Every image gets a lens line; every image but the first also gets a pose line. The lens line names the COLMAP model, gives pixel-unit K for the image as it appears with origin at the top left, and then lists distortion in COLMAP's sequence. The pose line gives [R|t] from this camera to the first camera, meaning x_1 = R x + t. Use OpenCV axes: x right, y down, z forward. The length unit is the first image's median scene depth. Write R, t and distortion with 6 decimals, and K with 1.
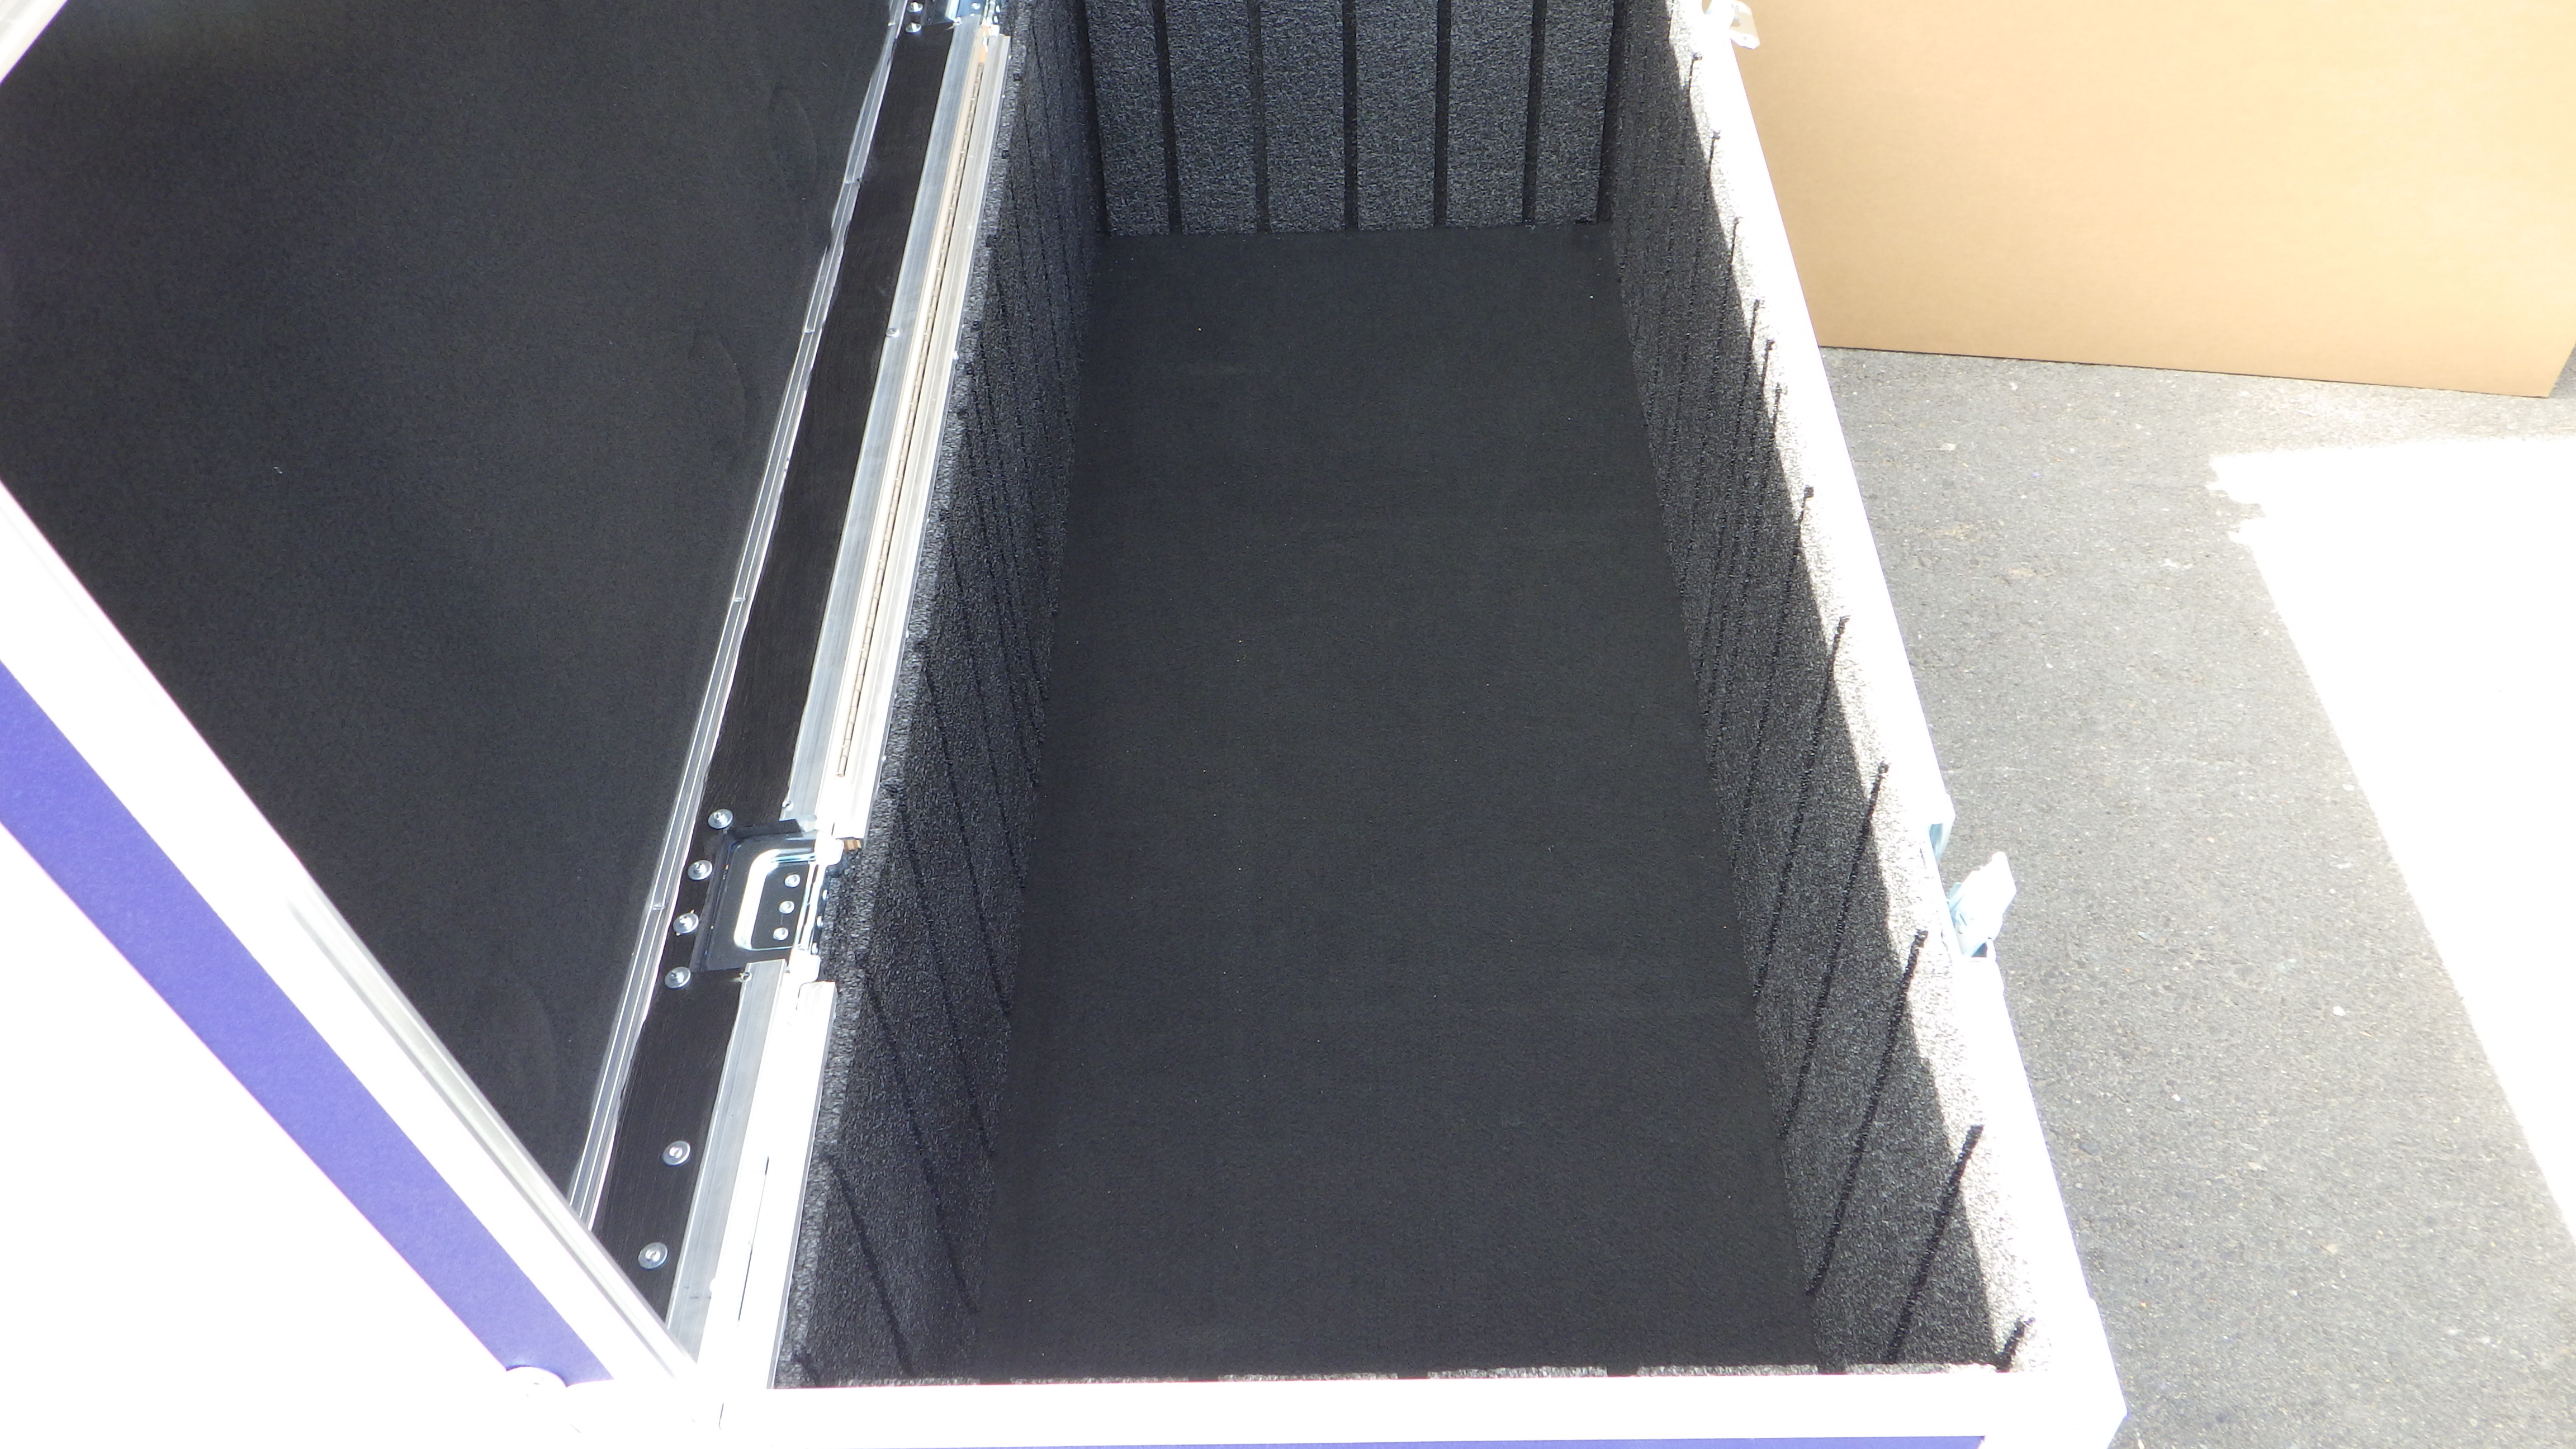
lens RADIAL K [[2064.2, 0, 1255.8], [0, 2064.2, 722.8], [0, 0, 1]] dist [0.010673, 0.001173]
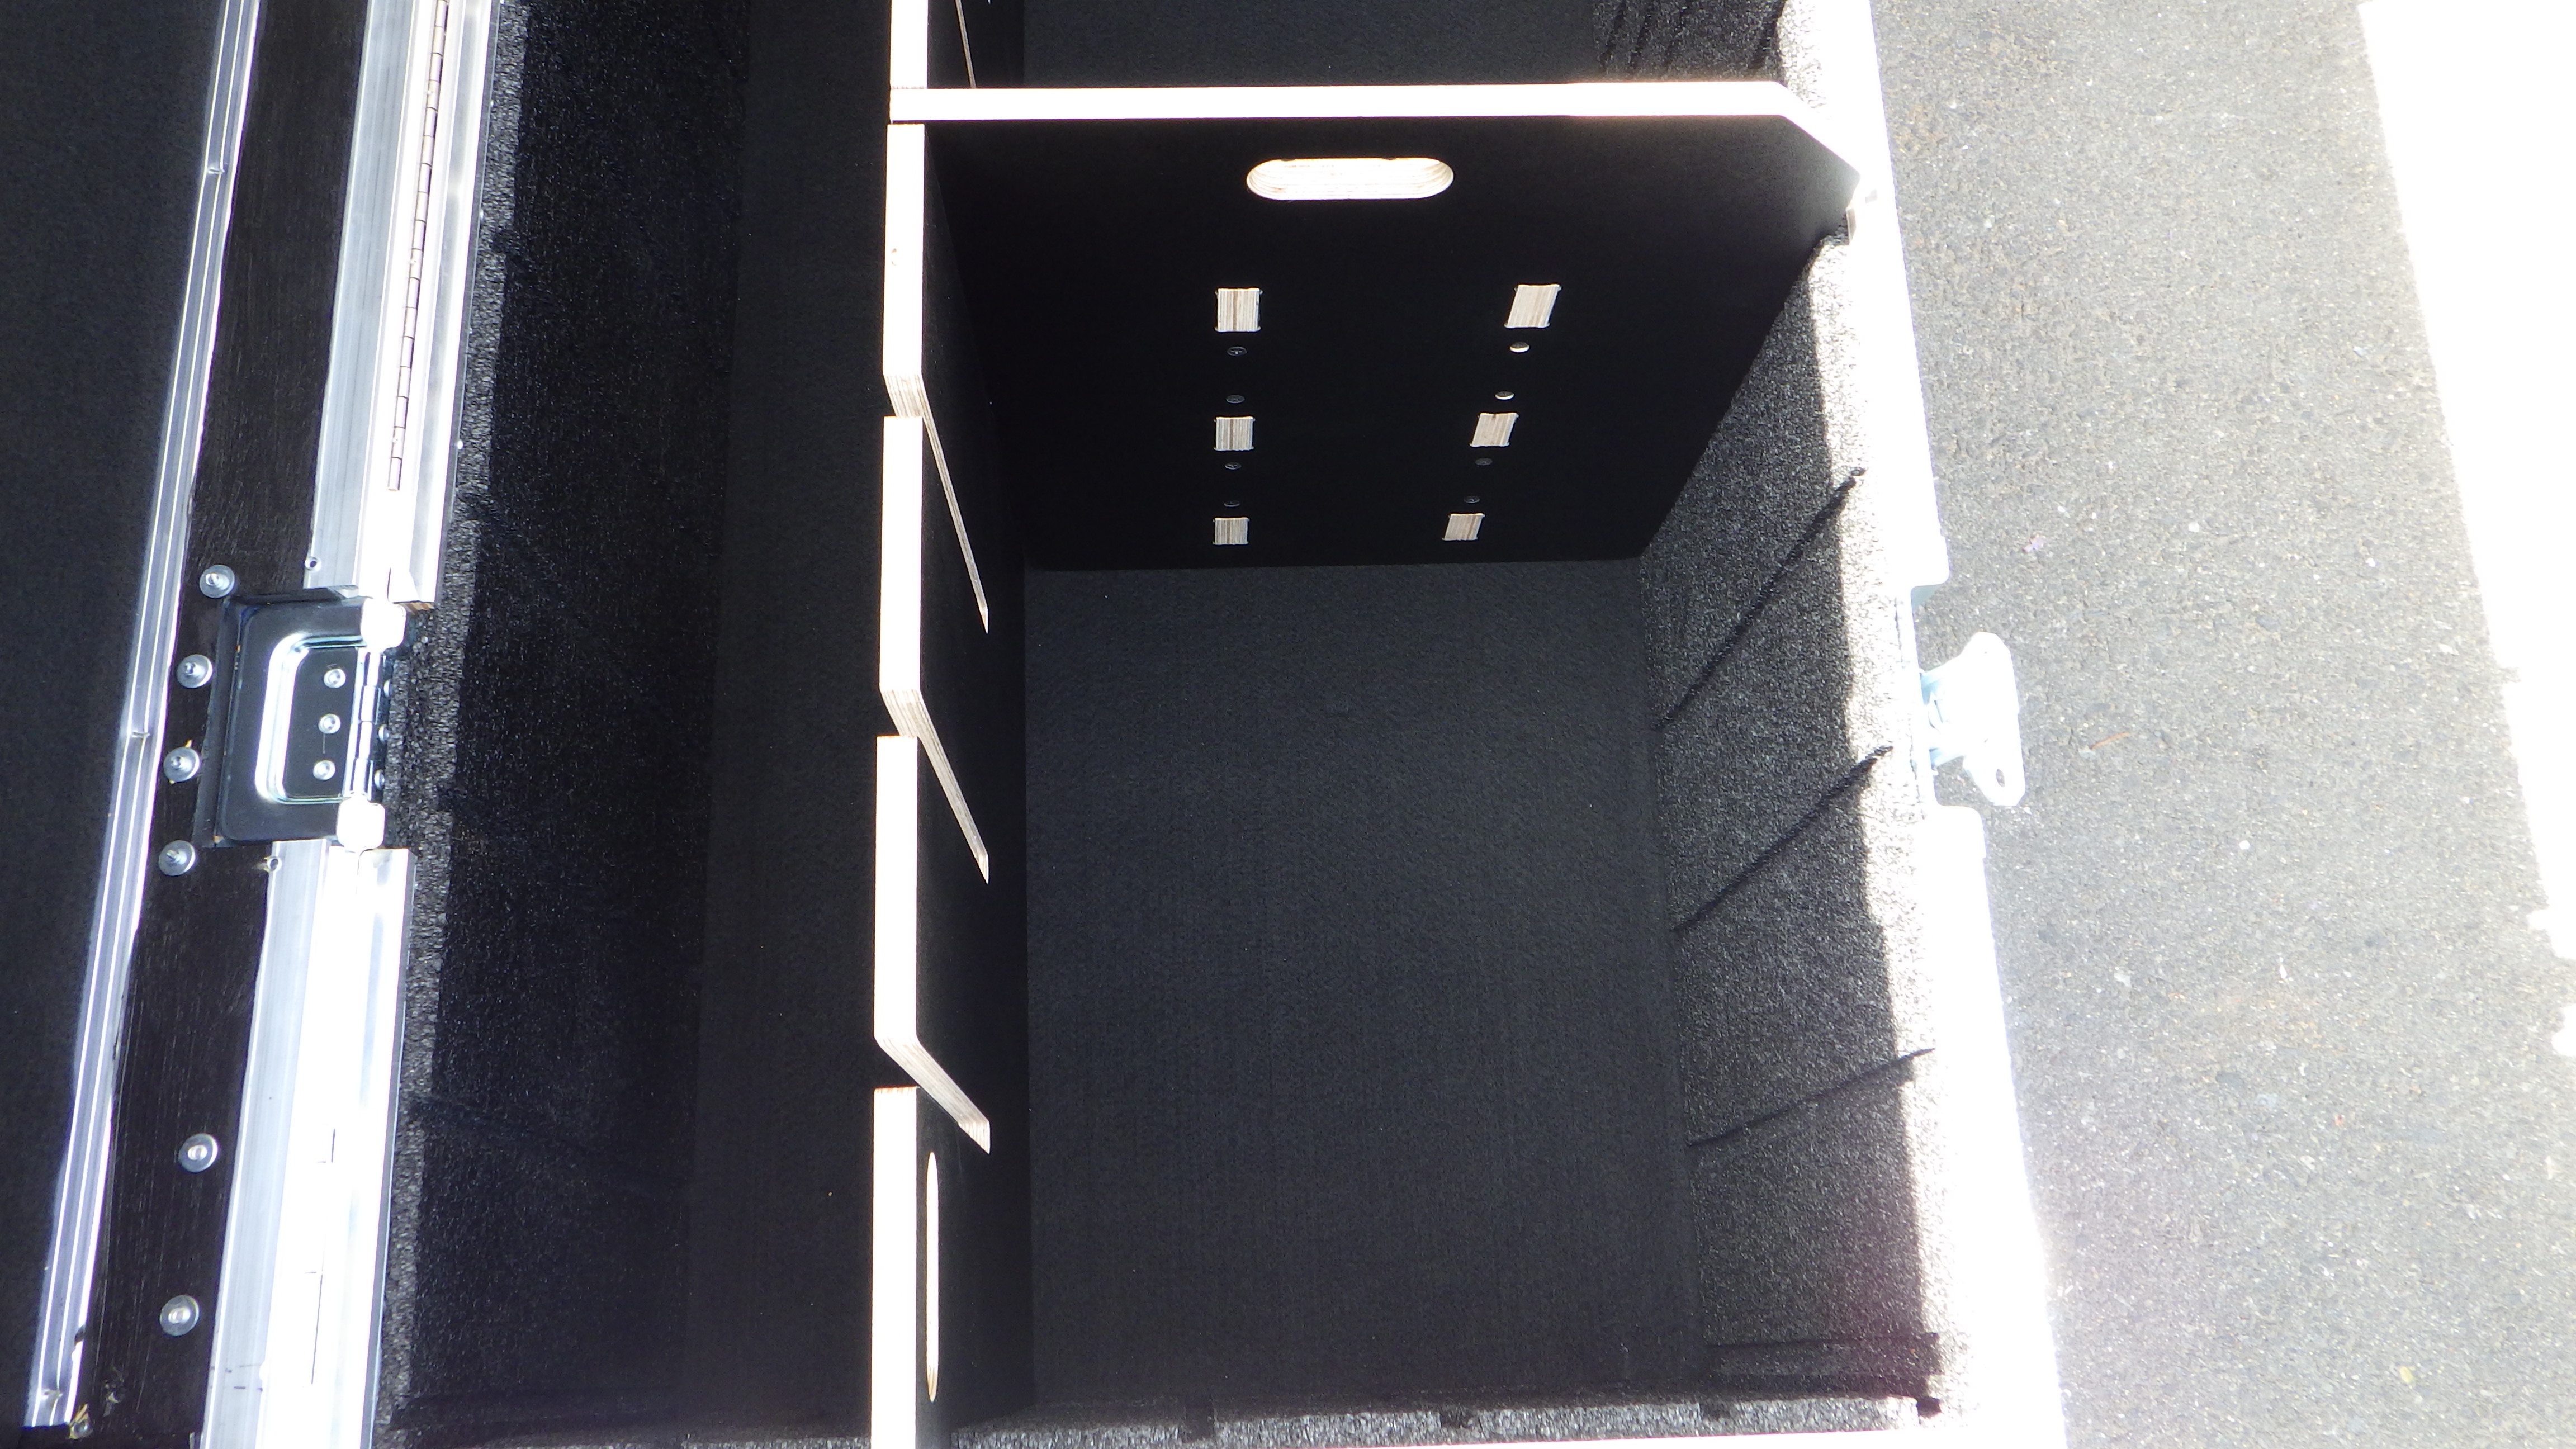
lens RADIAL K [[2064.2, 0, 1255.8], [0, 2064.2, 722.8], [0, 0, 1]] dist [0.010673, 0.001173]
pose [[0.995612, -0.019869, 0.091443, 0.026751], [-0.021783, 0.901144, 0.432971, -0.227040], [-0.091006, -0.433064, 0.896757, 0.325508]]
